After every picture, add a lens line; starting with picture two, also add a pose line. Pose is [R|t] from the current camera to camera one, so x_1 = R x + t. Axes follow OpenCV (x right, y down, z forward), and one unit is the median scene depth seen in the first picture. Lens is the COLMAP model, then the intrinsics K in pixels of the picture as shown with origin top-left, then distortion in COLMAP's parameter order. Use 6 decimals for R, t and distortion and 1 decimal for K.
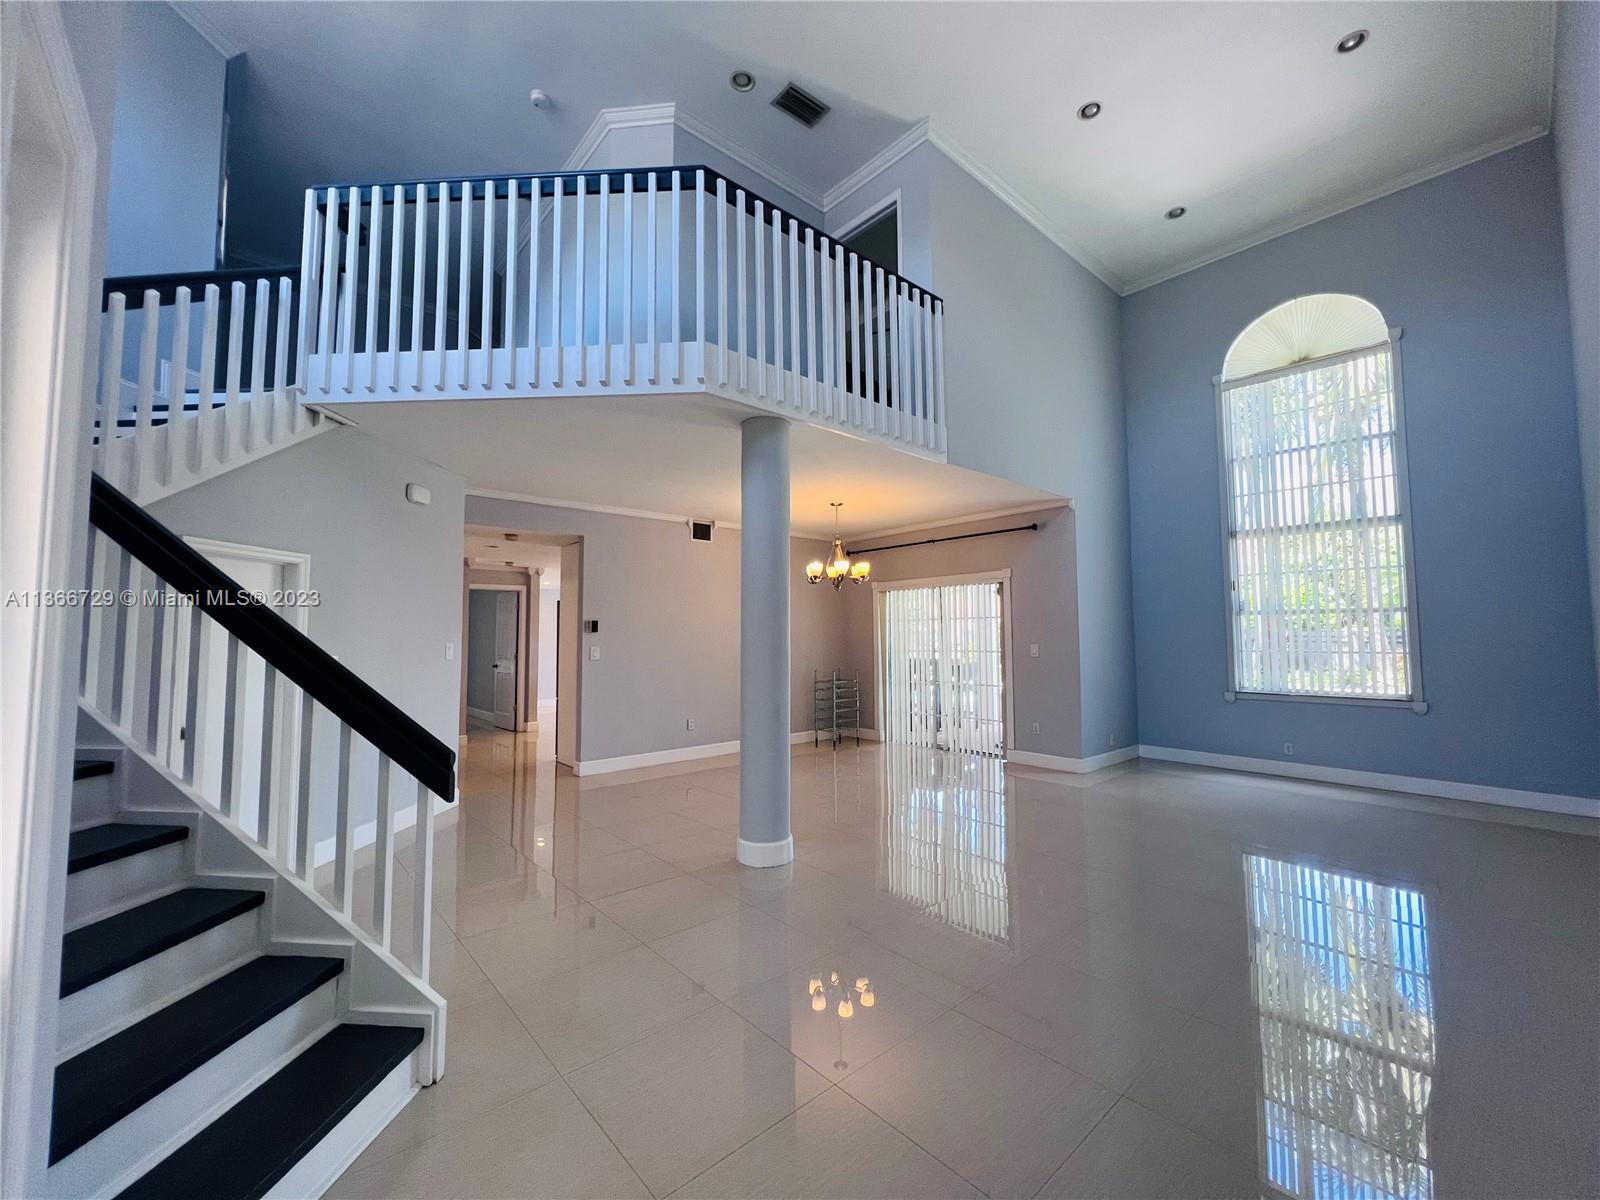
lens RADIAL K [[638.0, 0, 803.0], [0, 638.0, 602.9], [0, 0, 1]] dist [-0.005728, 0.000898]
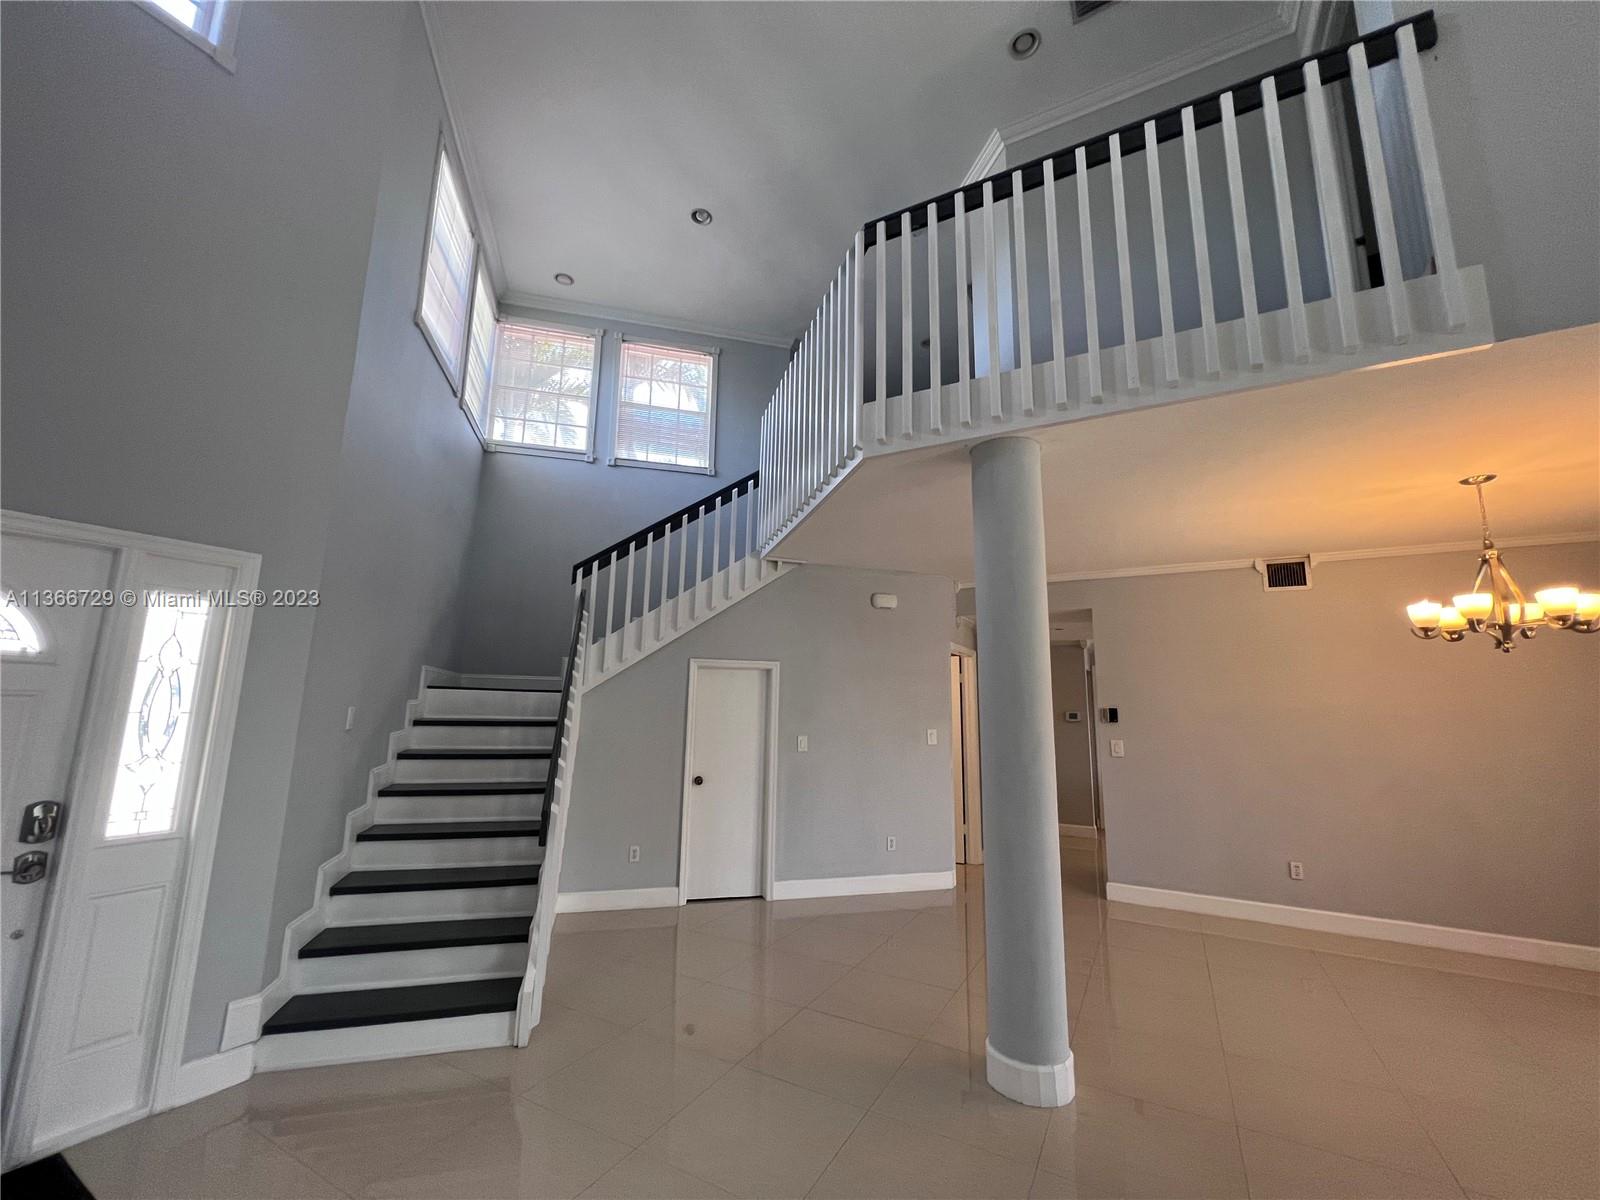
lens RADIAL K [[638.0, 0, 803.8], [0, 638.0, 591.5], [0, 0, 1]] dist [-0.005728, 0.000898]
pose [[0.334566, -0.158453, -0.928955, 0.452184], [0.027415, 0.986982, -0.158477, -0.002238], [0.941973, 0.027554, 0.334555, 0.451865]]
